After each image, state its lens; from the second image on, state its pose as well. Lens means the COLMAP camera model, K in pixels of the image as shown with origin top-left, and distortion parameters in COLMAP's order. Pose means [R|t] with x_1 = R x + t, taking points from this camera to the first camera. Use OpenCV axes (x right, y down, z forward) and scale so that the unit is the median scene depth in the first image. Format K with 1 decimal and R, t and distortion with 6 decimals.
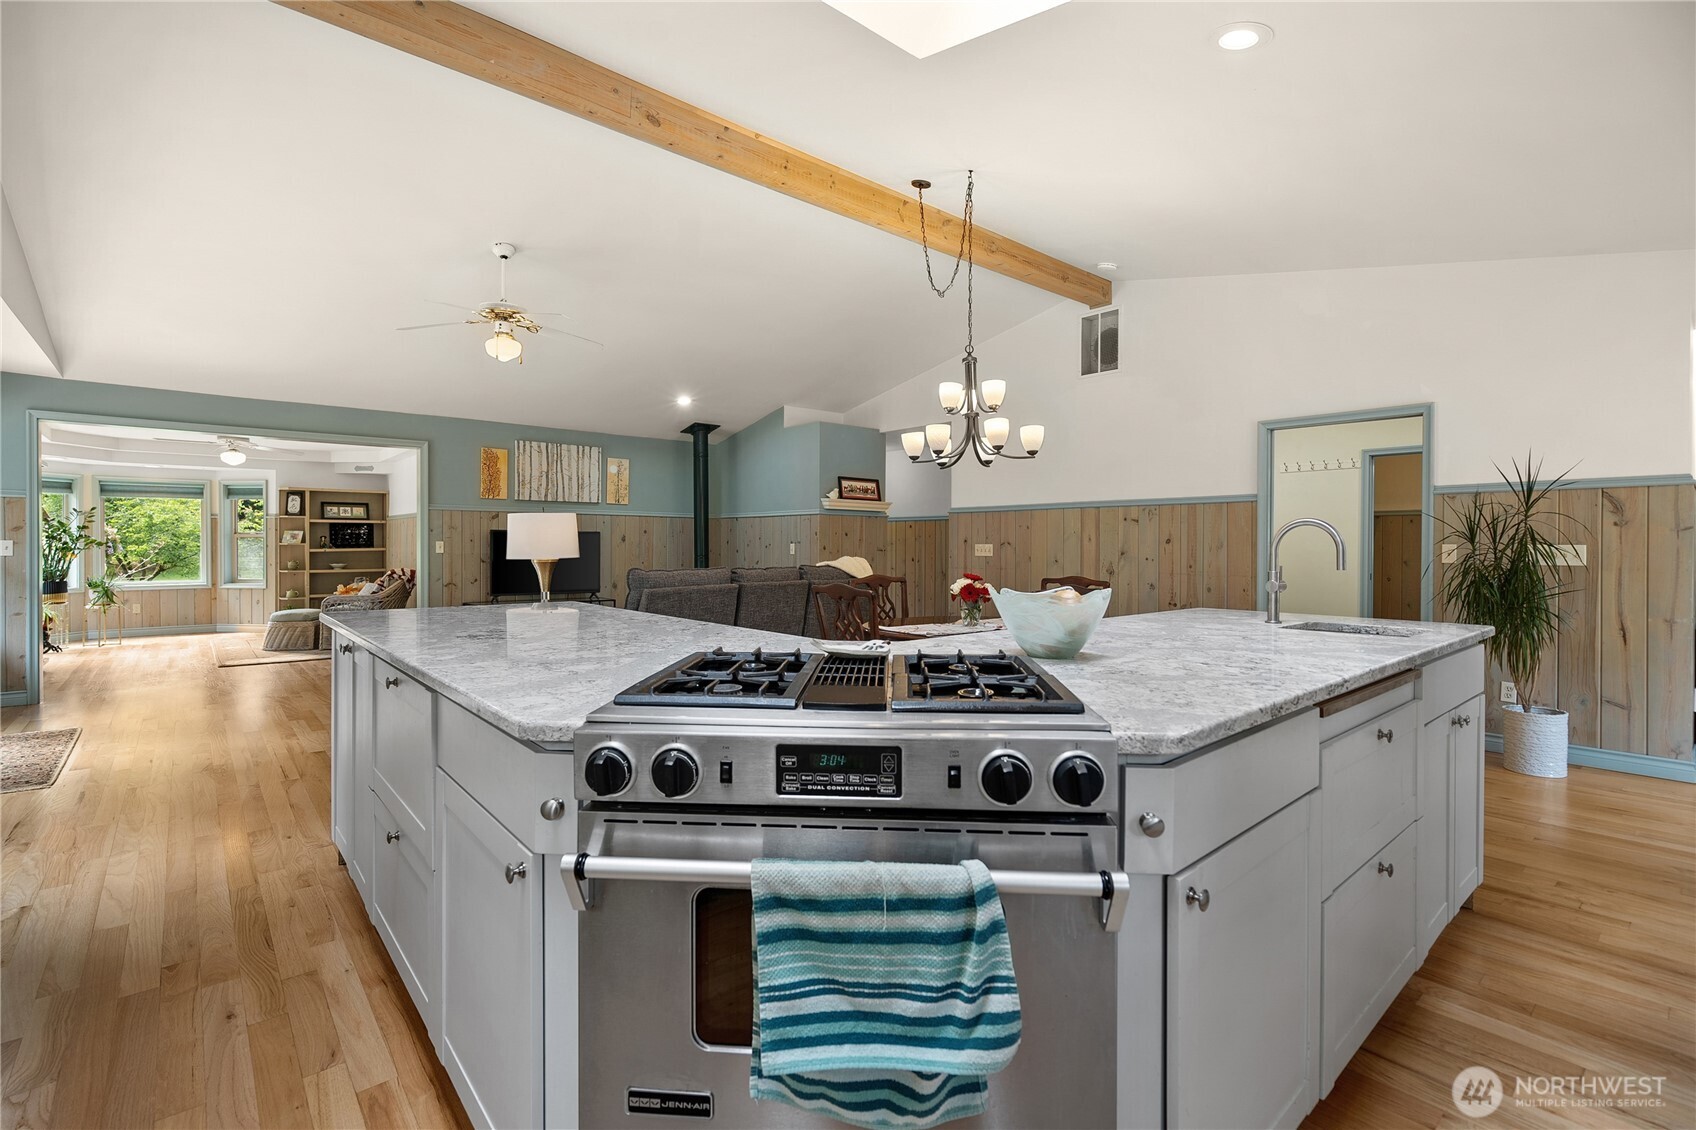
lens RADIAL K [[774.3, 0, 850.0], [0, 774.3, 551.9], [0, 0, 1]] dist [-0.010642, 0.003346]
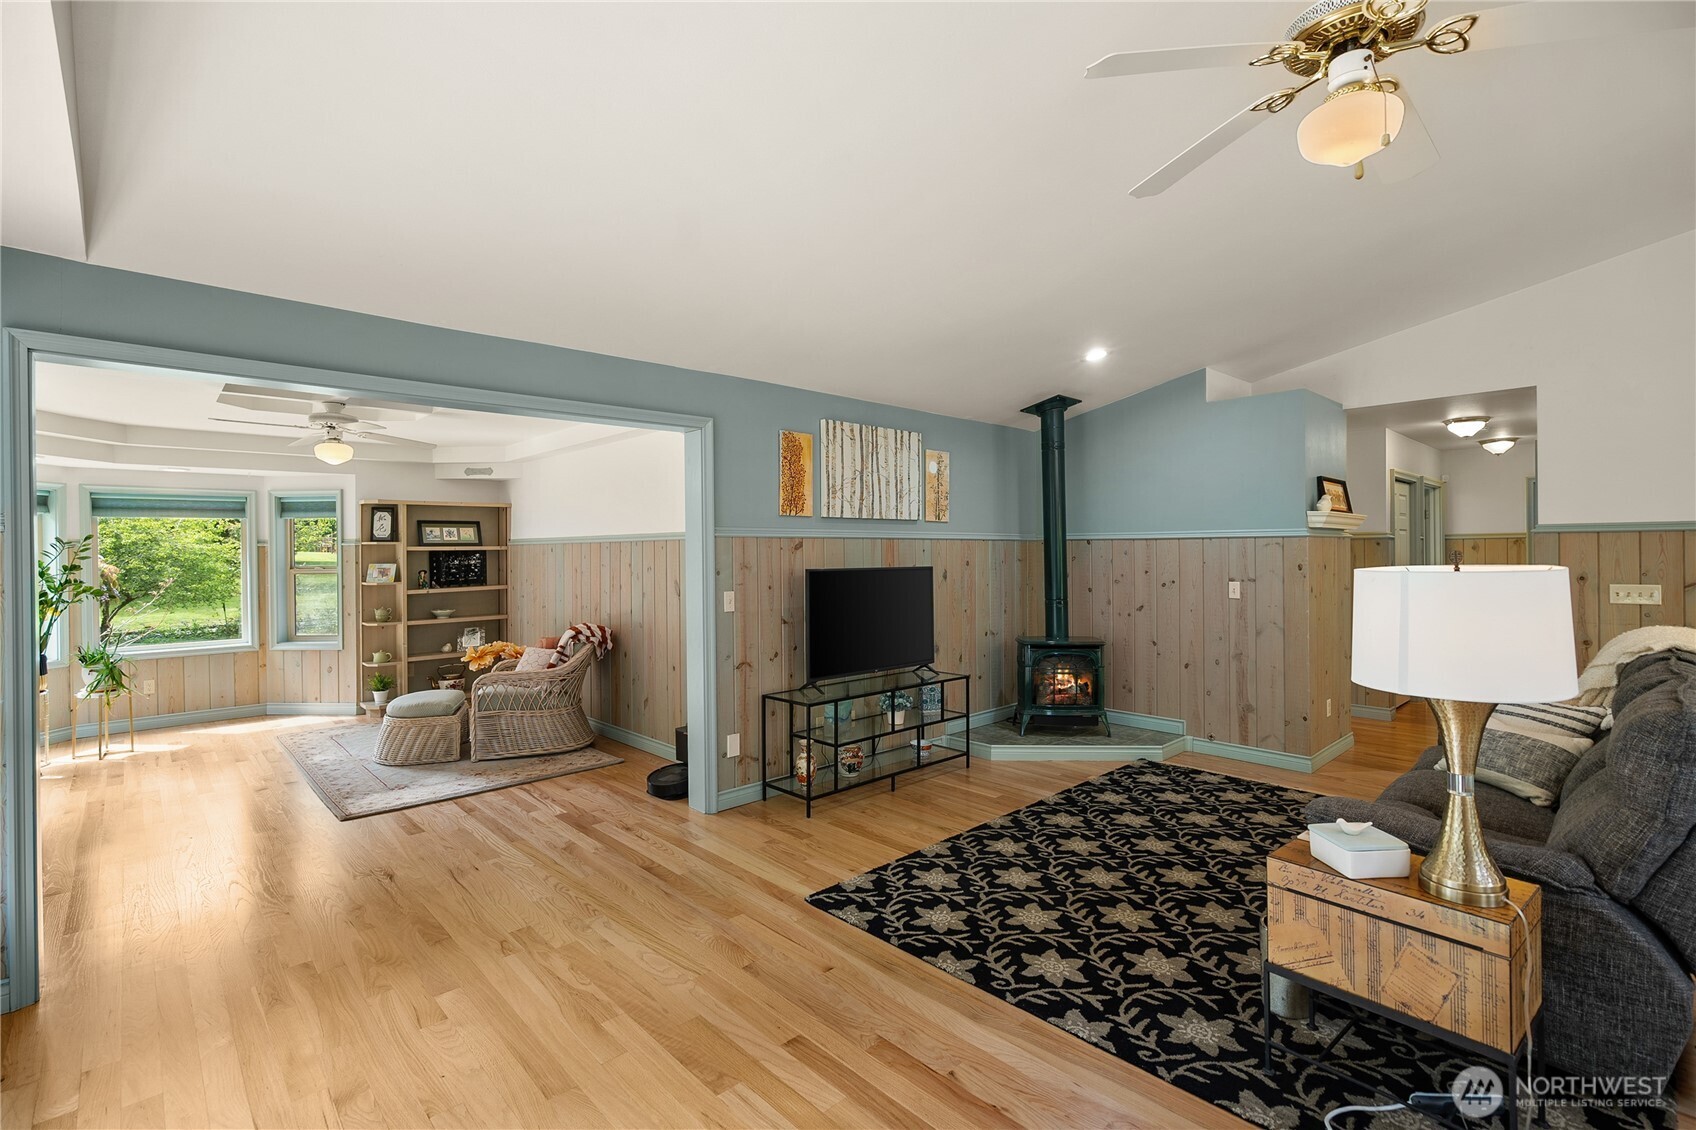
lens RADIAL K [[774.3, 0, 842.7], [0, 774.3, 555.6], [0, 0, 1]] dist [-0.010642, 0.003346]
pose [[0.999161, -0.012268, 0.039077, -0.361222], [0.012375, 0.999920, -0.002517, -0.029380], [-0.039043, 0.002998, 0.999233, 0.321213]]
